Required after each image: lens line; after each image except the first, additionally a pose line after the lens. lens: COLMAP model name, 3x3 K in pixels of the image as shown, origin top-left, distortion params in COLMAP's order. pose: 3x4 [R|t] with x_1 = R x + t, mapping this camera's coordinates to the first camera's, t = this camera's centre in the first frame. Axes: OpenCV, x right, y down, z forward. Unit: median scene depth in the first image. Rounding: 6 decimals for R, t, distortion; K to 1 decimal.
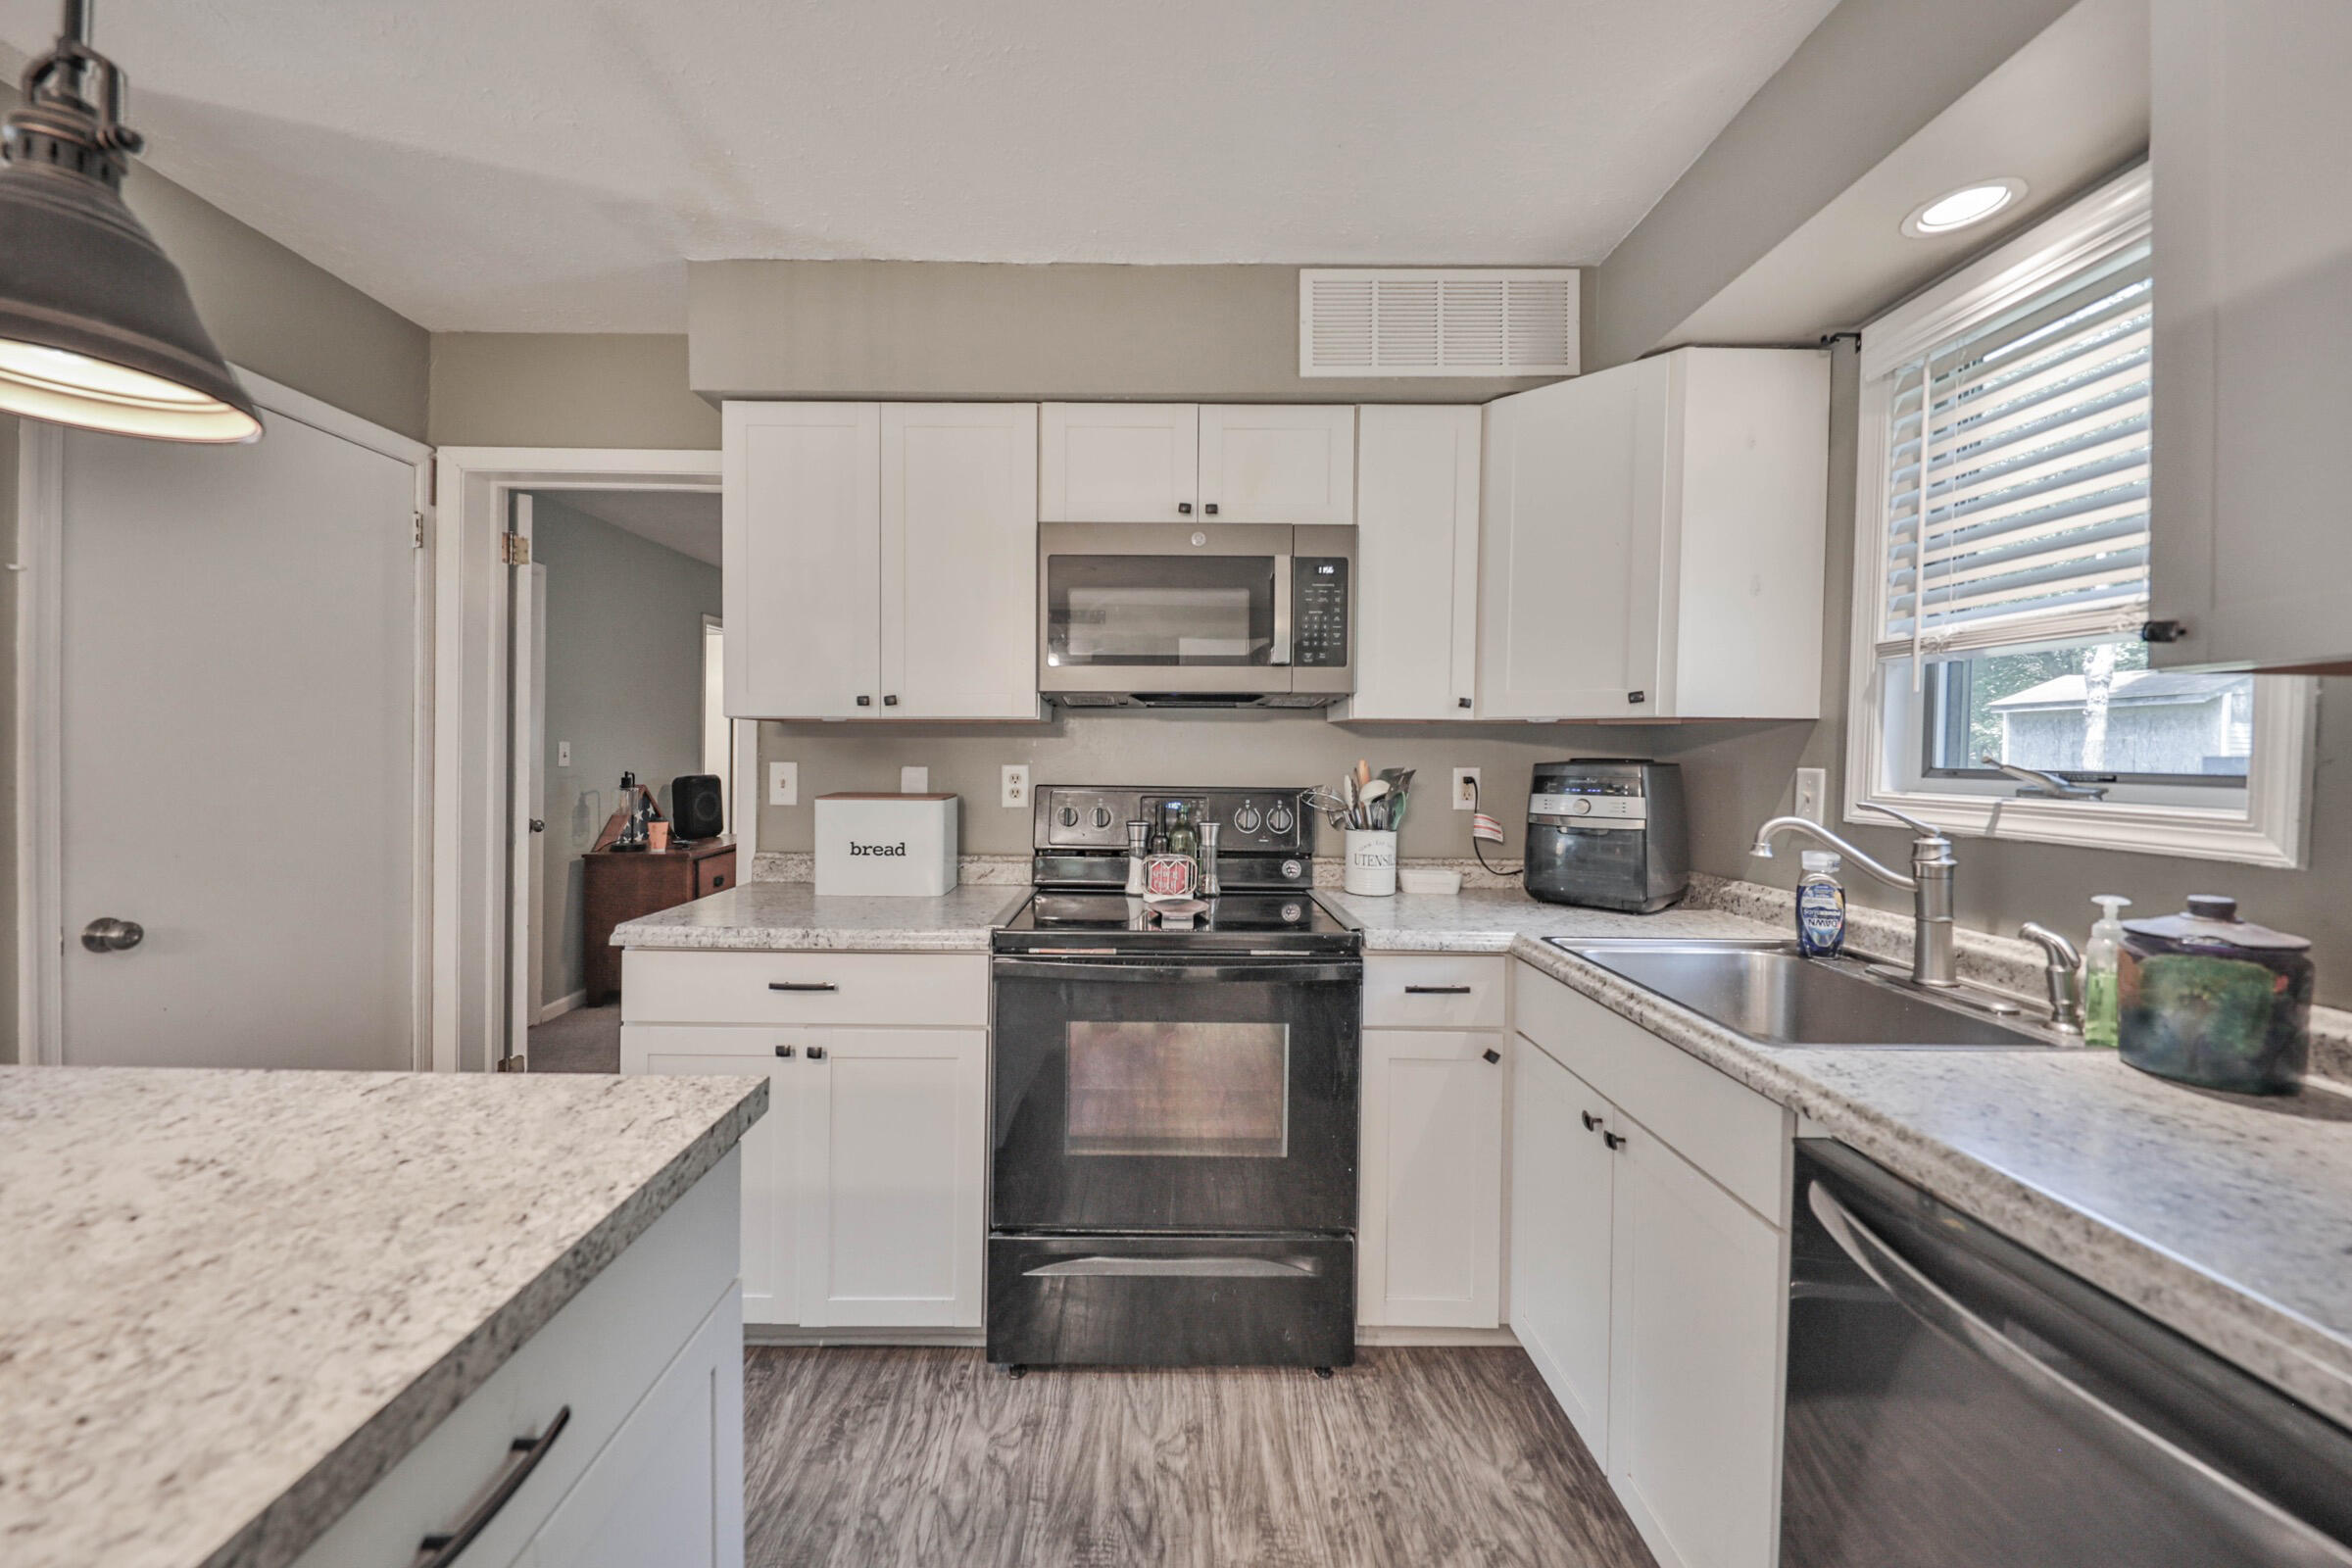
lens RADIAL K [[863.5, 0, 1134.9], [0, 863.5, 765.7], [0, 0, 1]] dist [-0.000070, -0.003580]
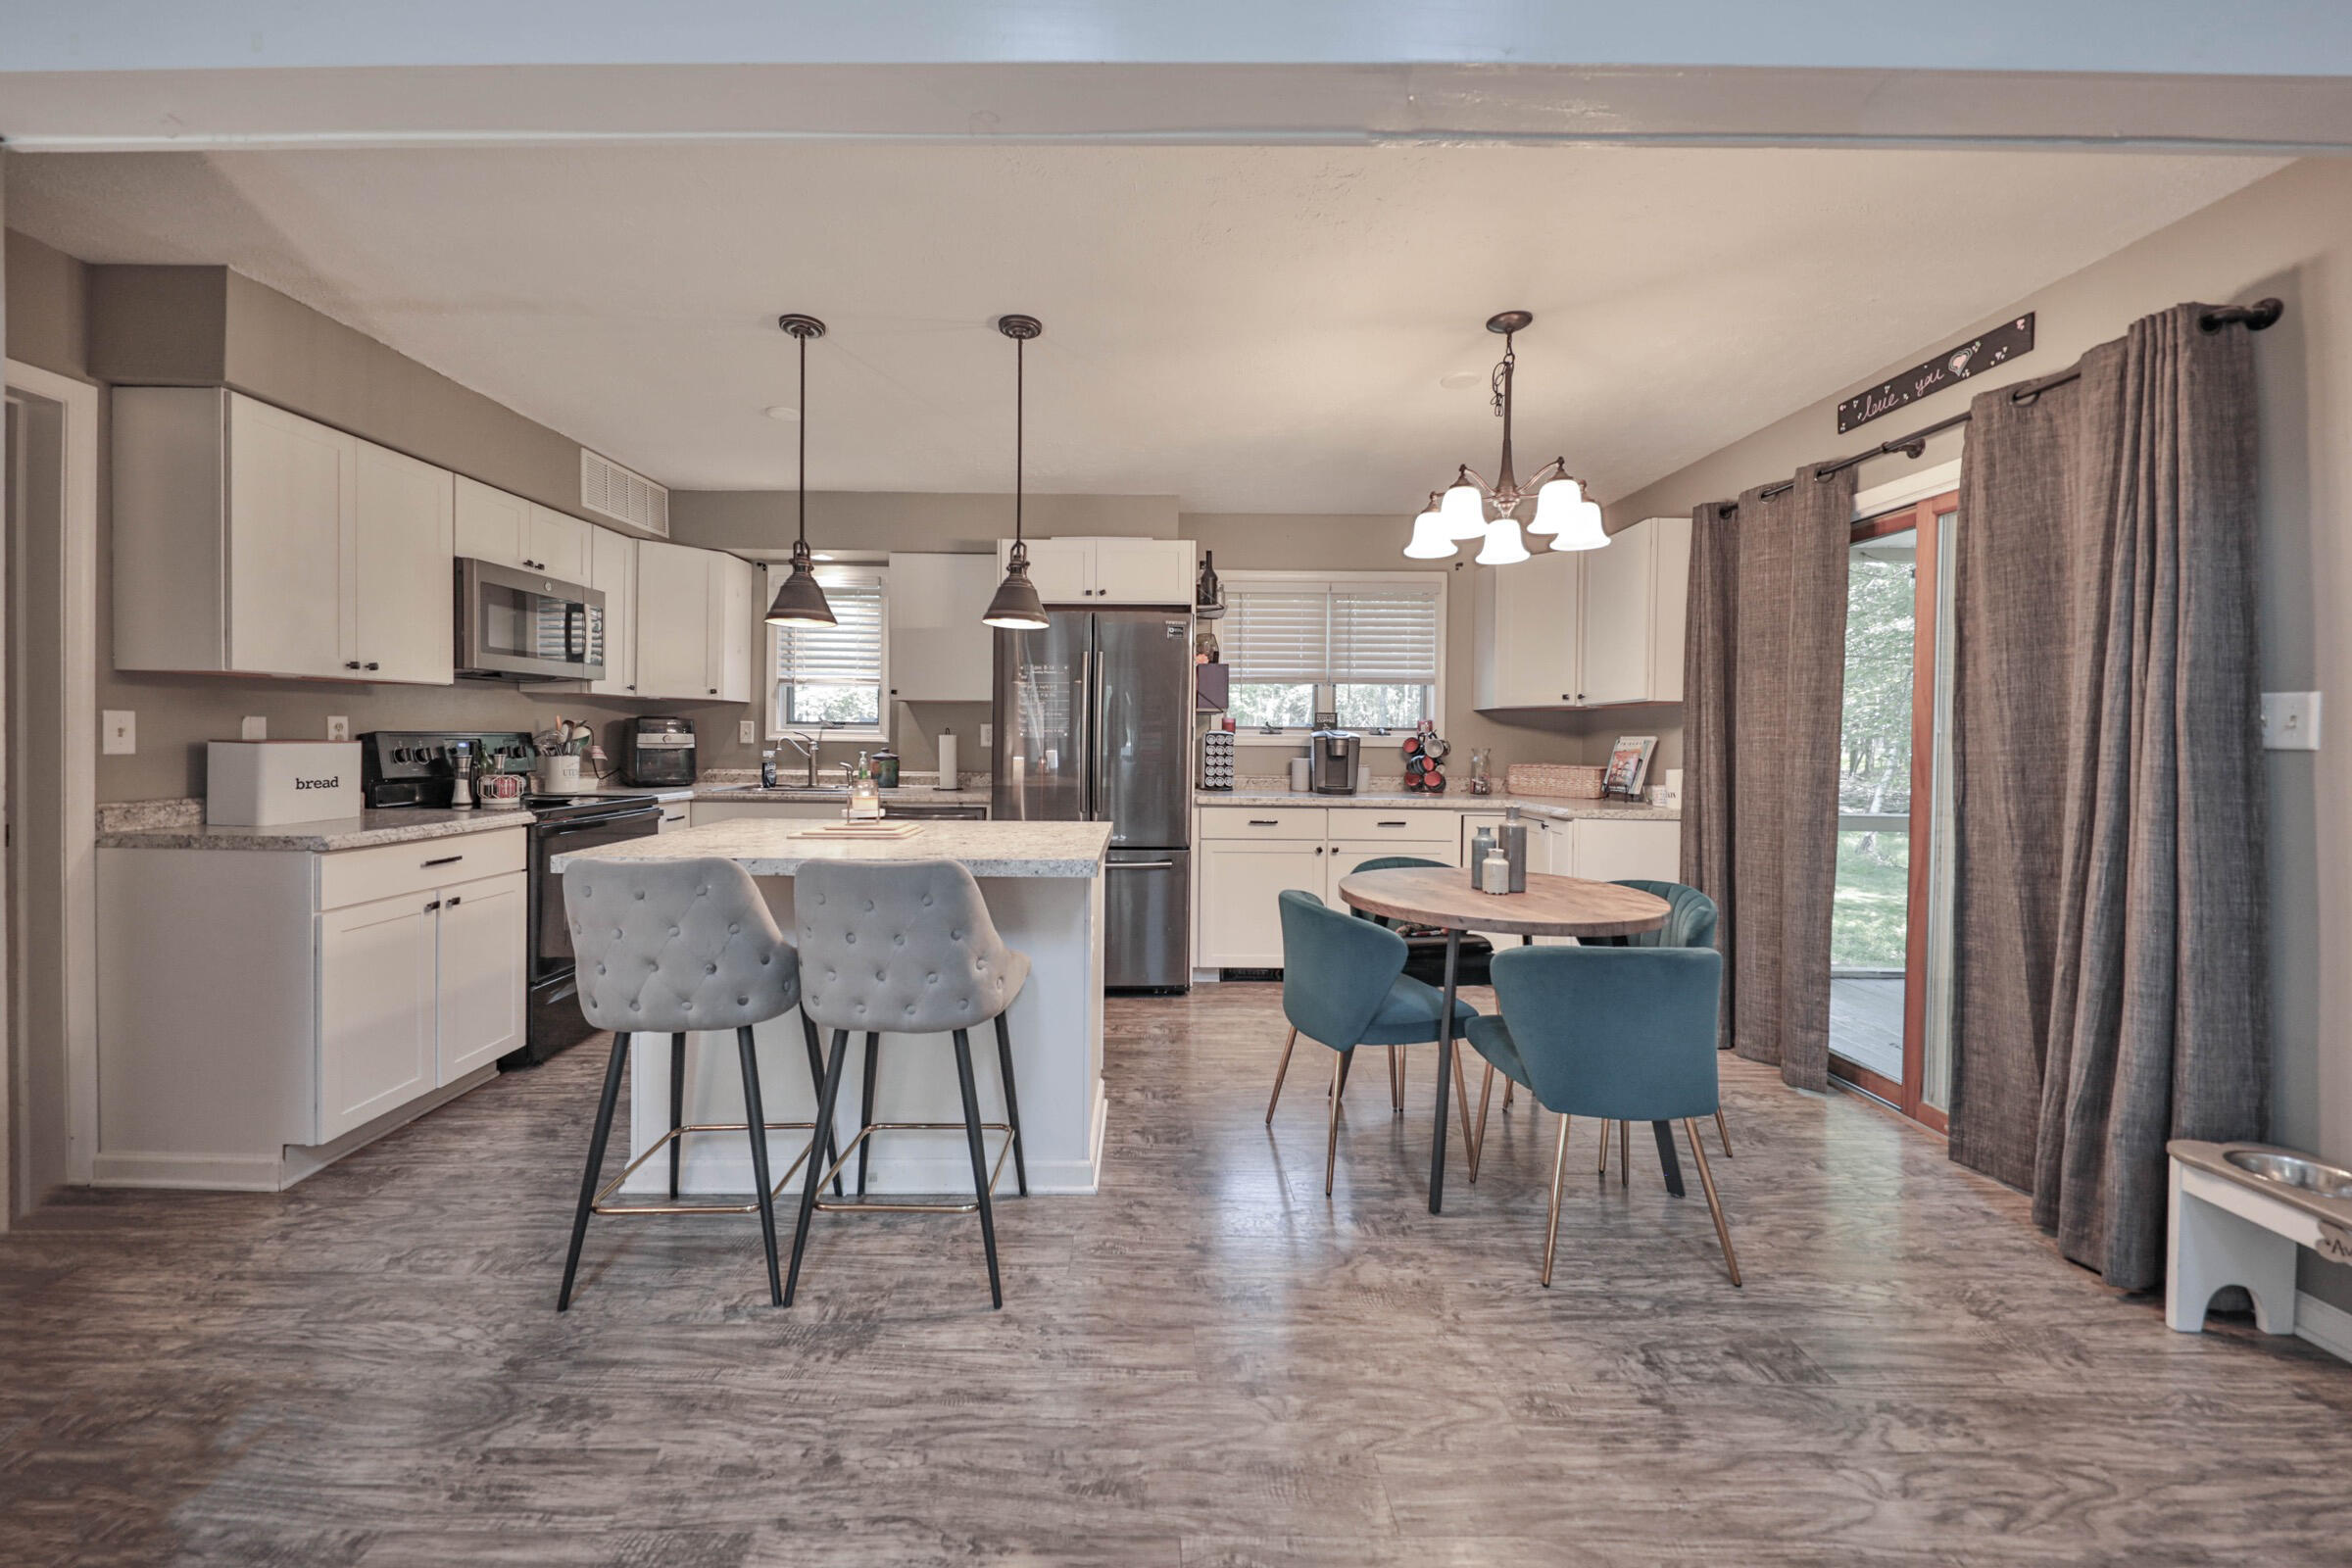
lens RADIAL K [[857.8, 0, 1141.9], [0, 857.8, 749.1], [0, 0, 1]] dist [0.002067, -0.002329]
pose [[0.012792, -0.026204, 0.999575, -1.823748], [0.001478, 0.999656, 0.026187, 0.021986], [-0.999917, 0.001142, 0.012826, -0.236825]]
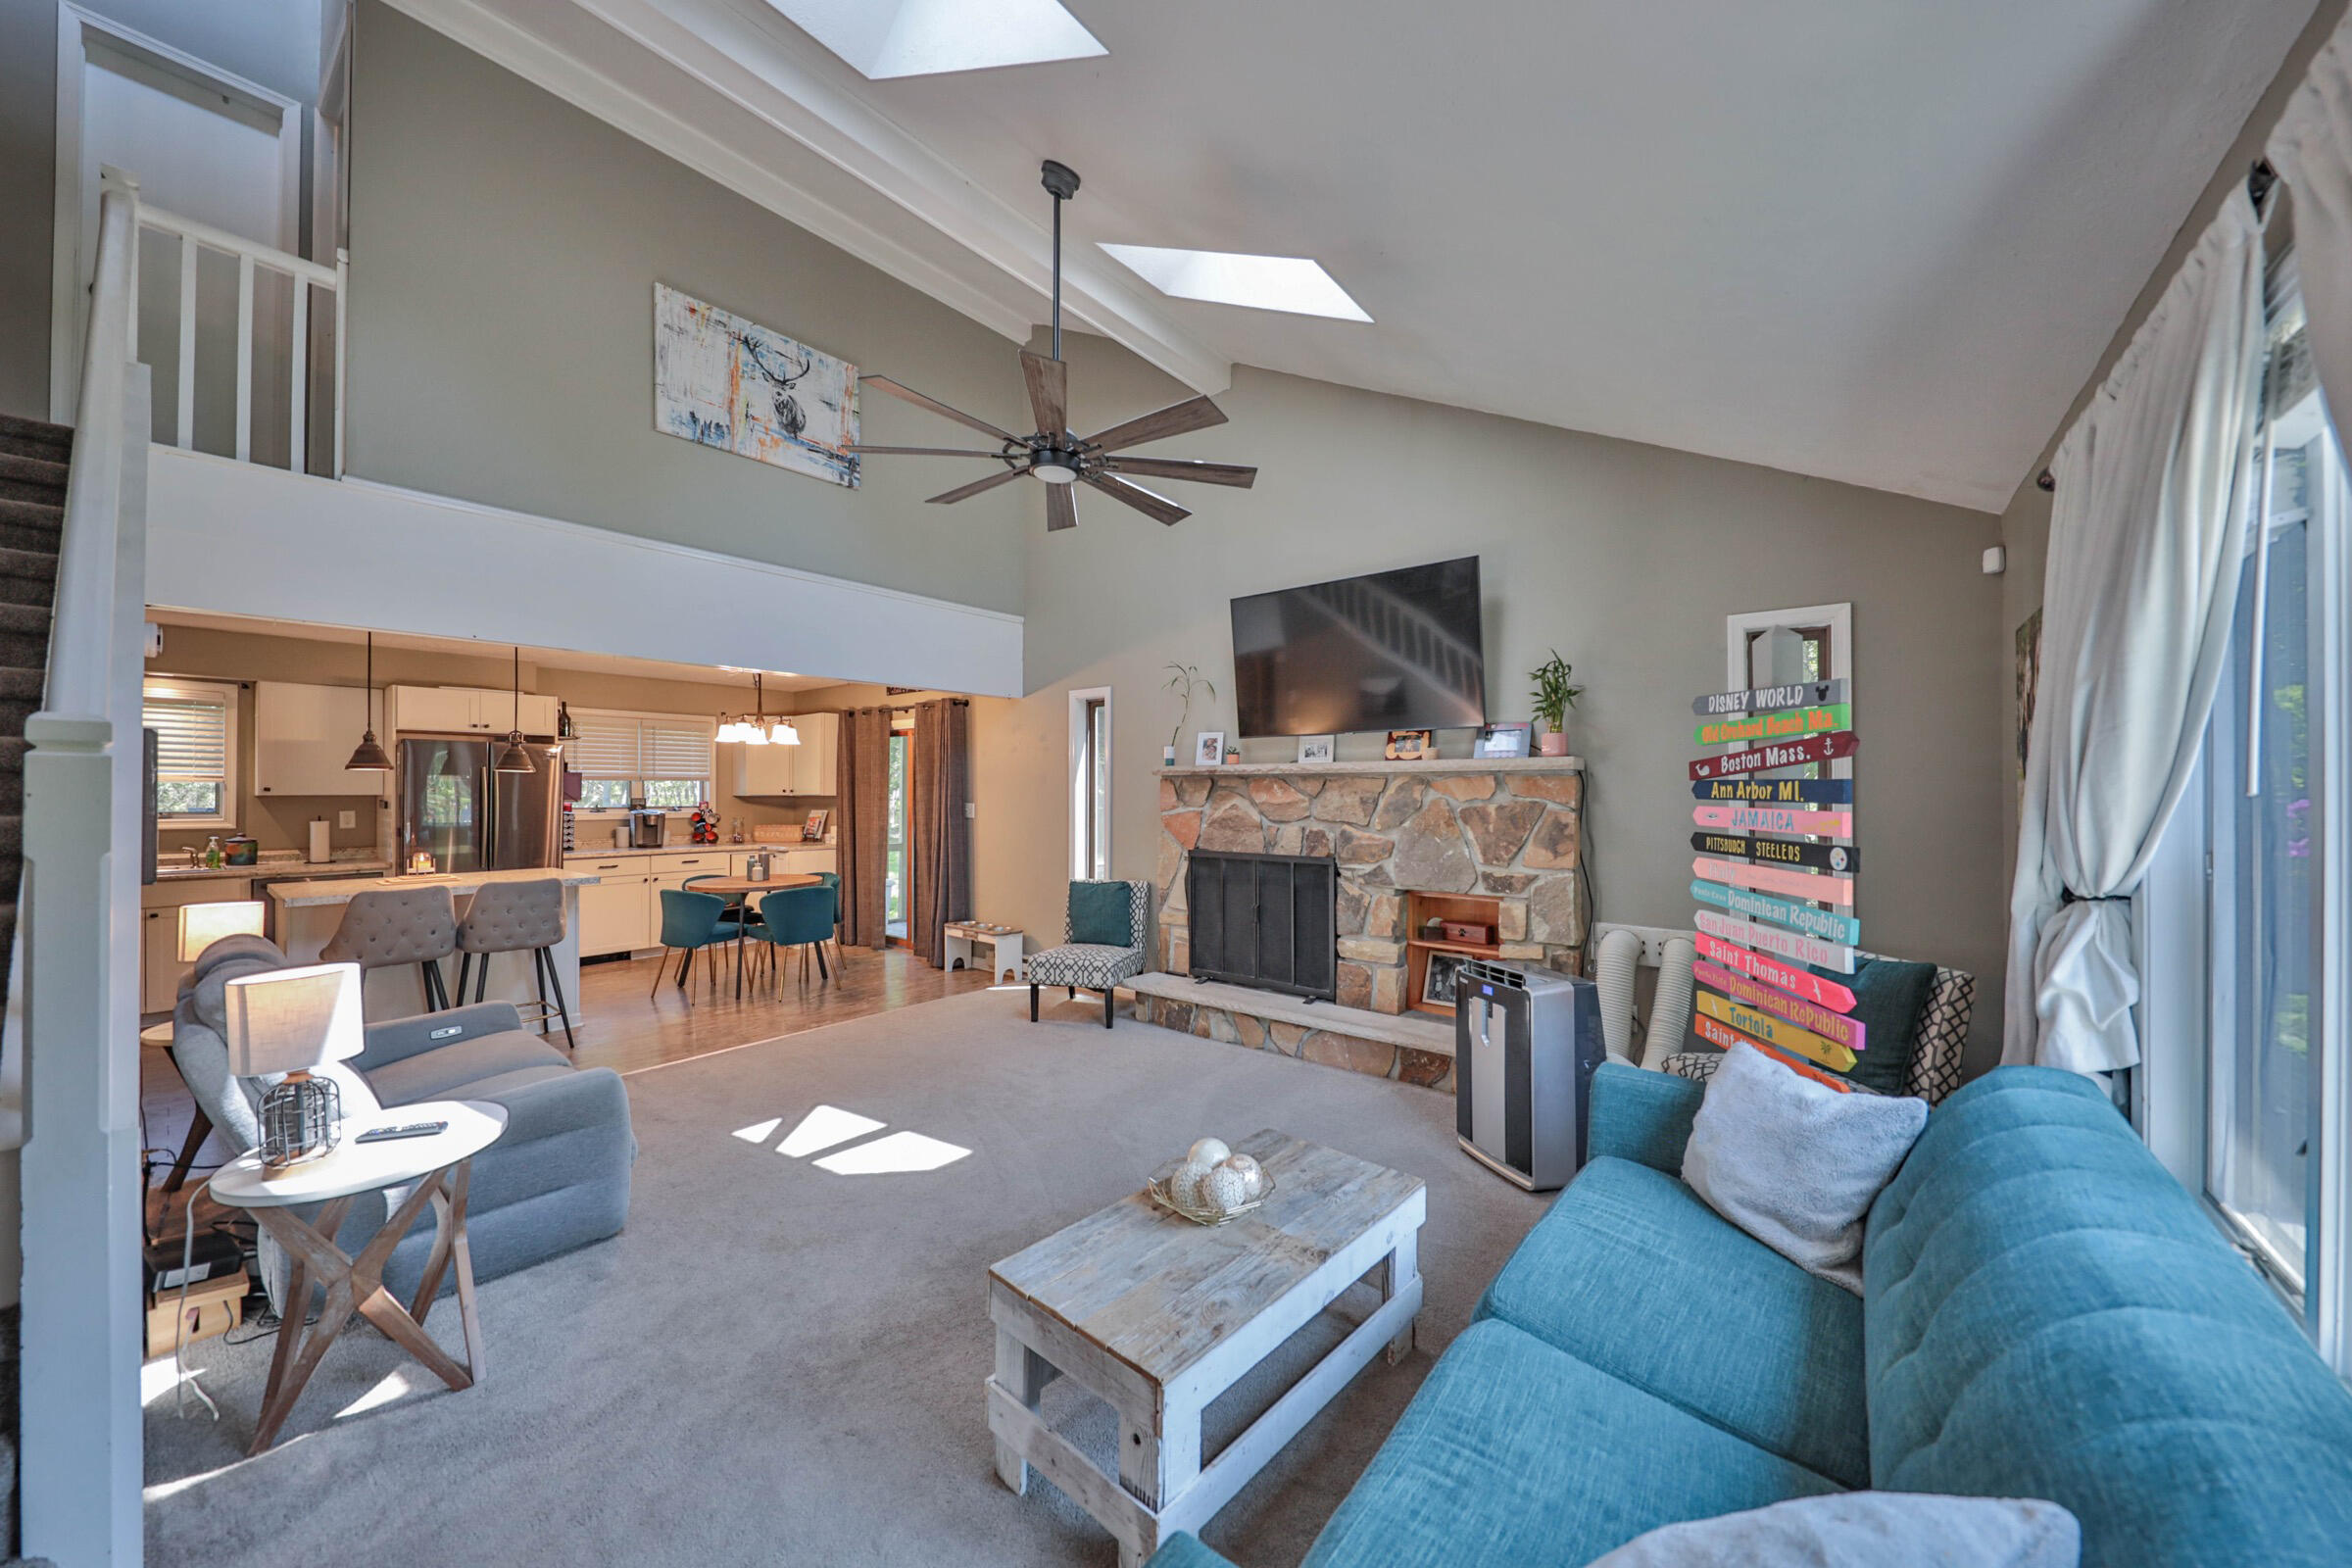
lens RADIAL K [[834.6, 0, 1176.0], [0, 834.6, 784.0], [0, 0, 1]] dist [0.001034, -0.002757]
pose [[-0.773964, -0.009387, 0.633160, -3.880181], [-0.004305, 0.999945, 0.009562, -0.140504], [-0.633215, 0.004674, -0.773962, 0.748234]]
